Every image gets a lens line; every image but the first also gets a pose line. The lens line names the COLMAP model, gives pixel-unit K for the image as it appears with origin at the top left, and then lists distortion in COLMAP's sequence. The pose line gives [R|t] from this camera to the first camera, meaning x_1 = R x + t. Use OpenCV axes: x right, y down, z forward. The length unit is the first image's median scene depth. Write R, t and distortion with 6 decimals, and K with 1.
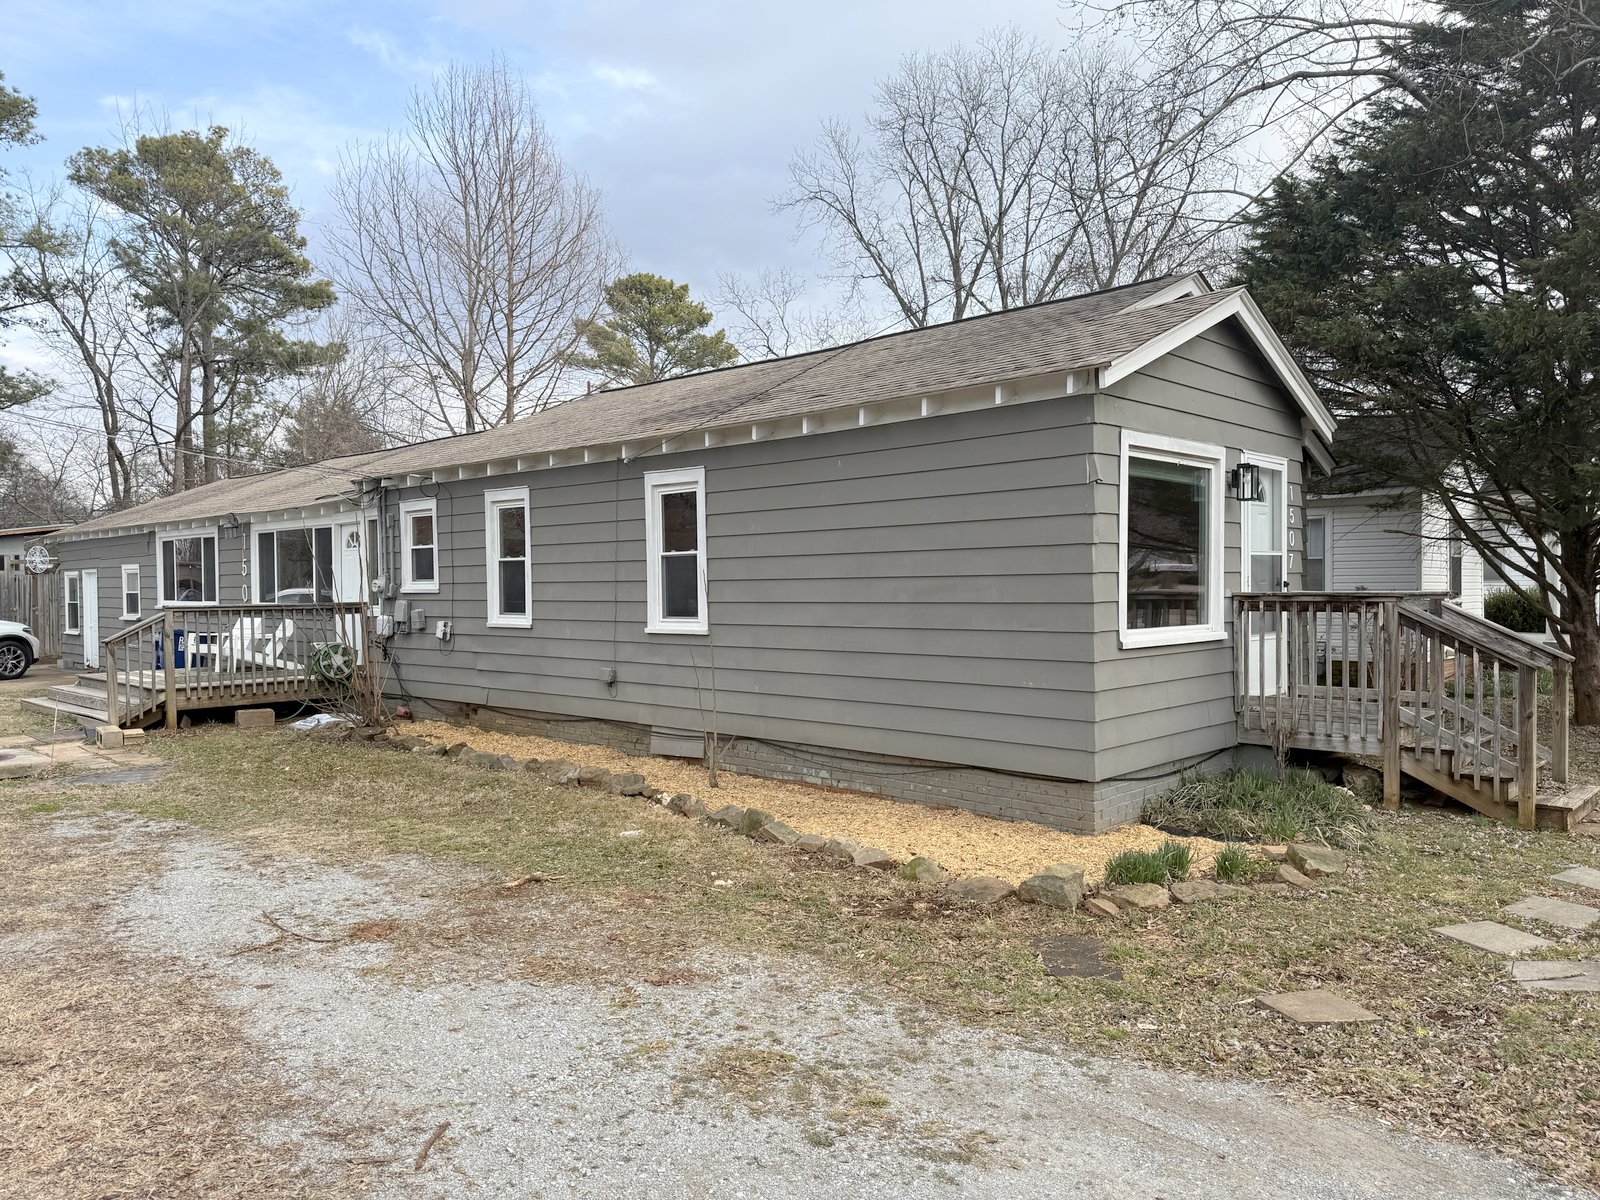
lens RADIAL K [[1130.3, 0, 800.1], [0, 1130.3, 600.7], [0, 0, 1]] dist [0.039069, -0.046282]
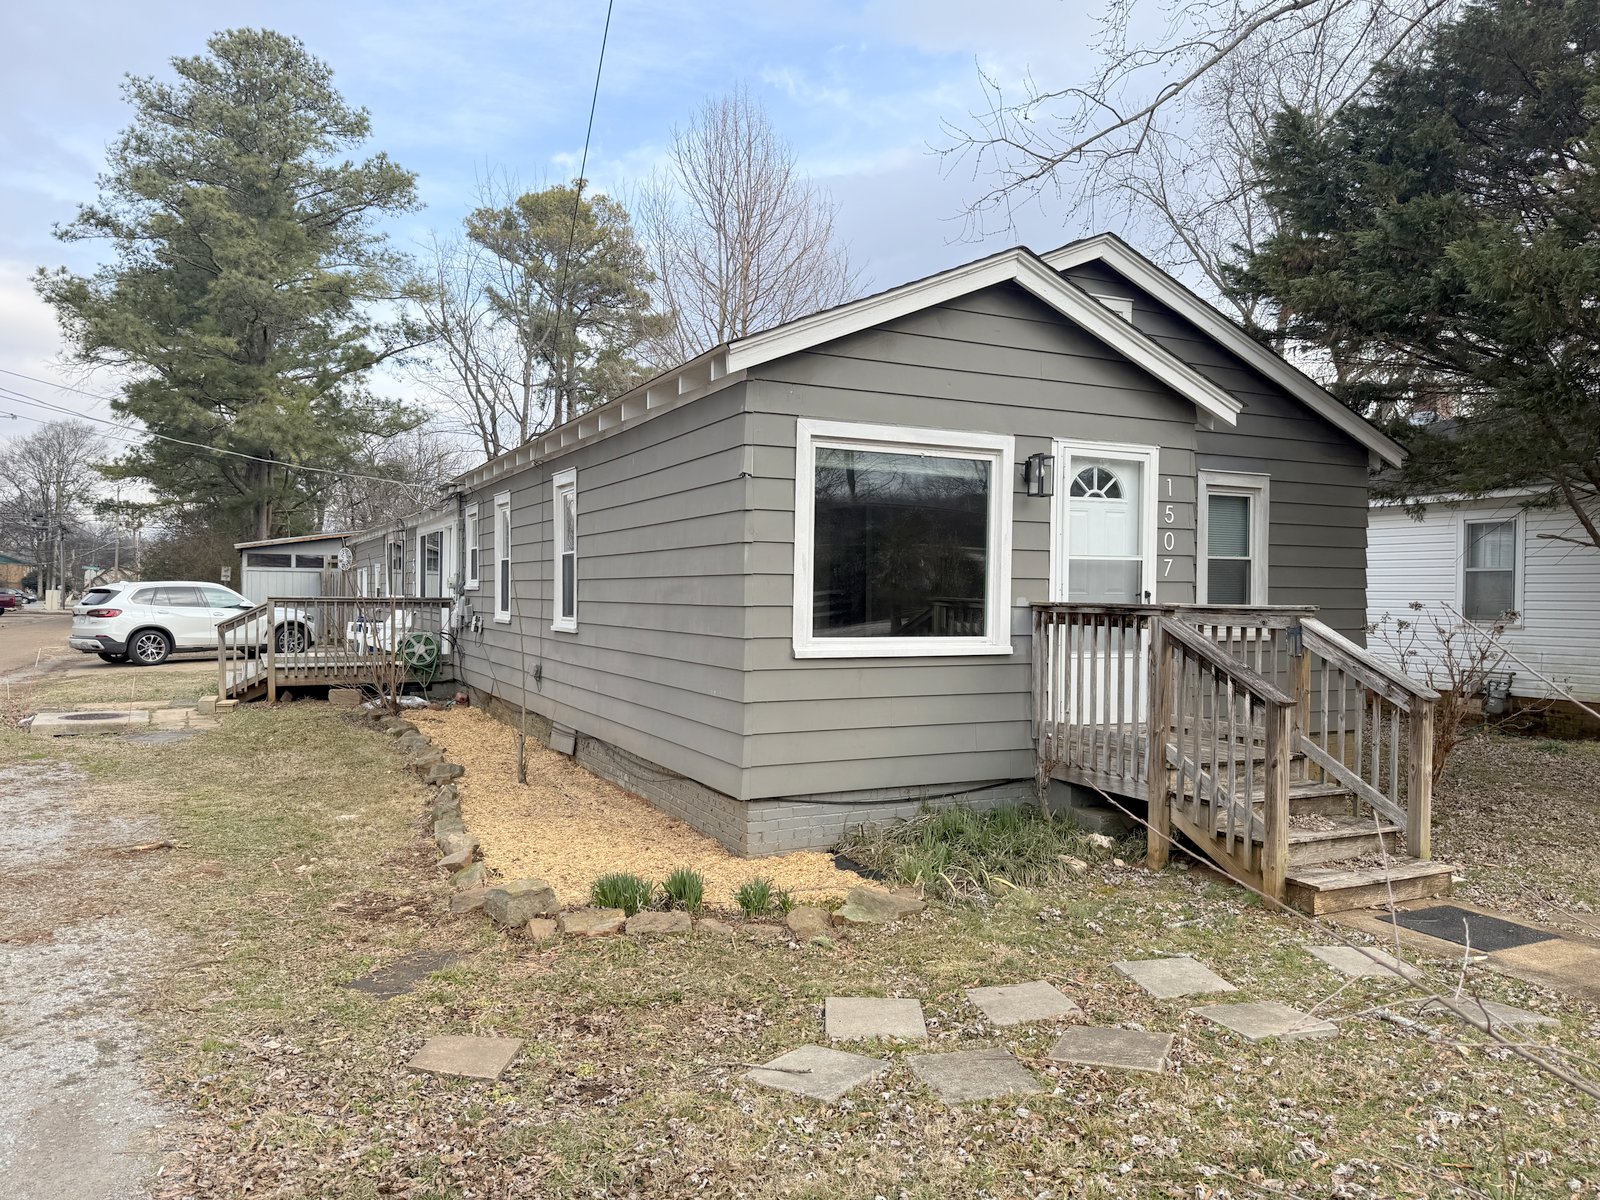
lens RADIAL K [[1130.3, 0, 804.8], [0, 1130.3, 598.2], [0, 0, 1]] dist [0.039069, -0.046282]
pose [[0.938702, 0.020576, -0.344115, 0.477458], [-0.023713, 0.999707, -0.004908, -0.001588], [0.343913, 0.012767, 0.938915, 0.118456]]
